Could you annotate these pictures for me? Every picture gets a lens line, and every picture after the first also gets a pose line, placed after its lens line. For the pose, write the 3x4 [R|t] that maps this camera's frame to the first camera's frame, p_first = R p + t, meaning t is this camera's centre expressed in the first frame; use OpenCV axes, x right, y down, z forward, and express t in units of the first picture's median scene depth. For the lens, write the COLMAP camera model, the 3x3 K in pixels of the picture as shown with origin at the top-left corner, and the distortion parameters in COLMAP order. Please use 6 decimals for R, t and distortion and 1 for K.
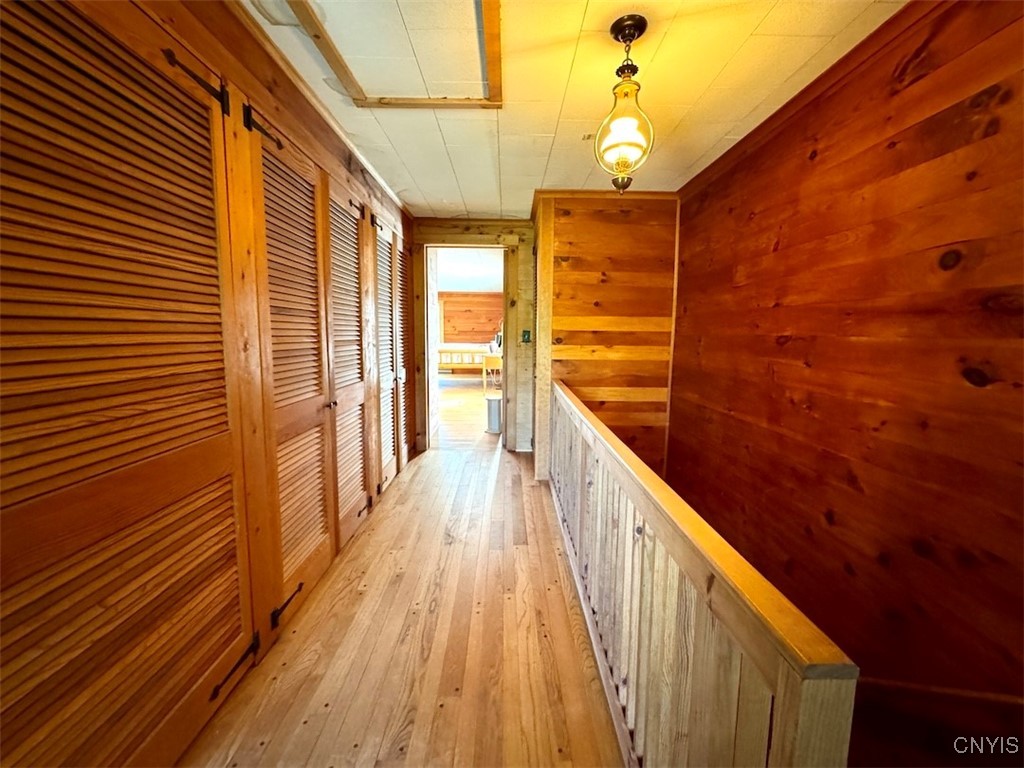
lens RADIAL K [[409.9, 0, 511.2], [0, 409.9, 378.8], [0, 0, 1]] dist [0.001898, 0.000772]
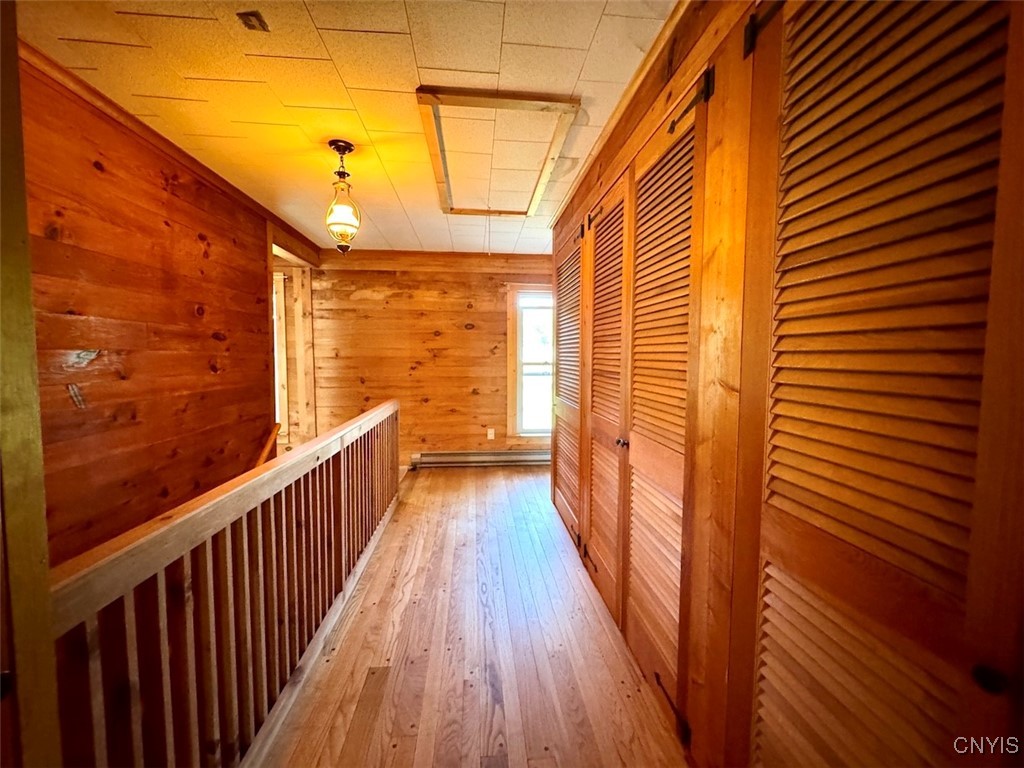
lens RADIAL K [[409.9, 0, 511.2], [0, 409.9, 379.6], [0, 0, 1]] dist [0.001898, 0.000772]
pose [[-0.996432, -0.015569, -0.082949, -0.204478], [-0.030119, 0.983721, 0.177160, -0.299361], [0.078840, 0.179027, -0.980680, 2.567647]]
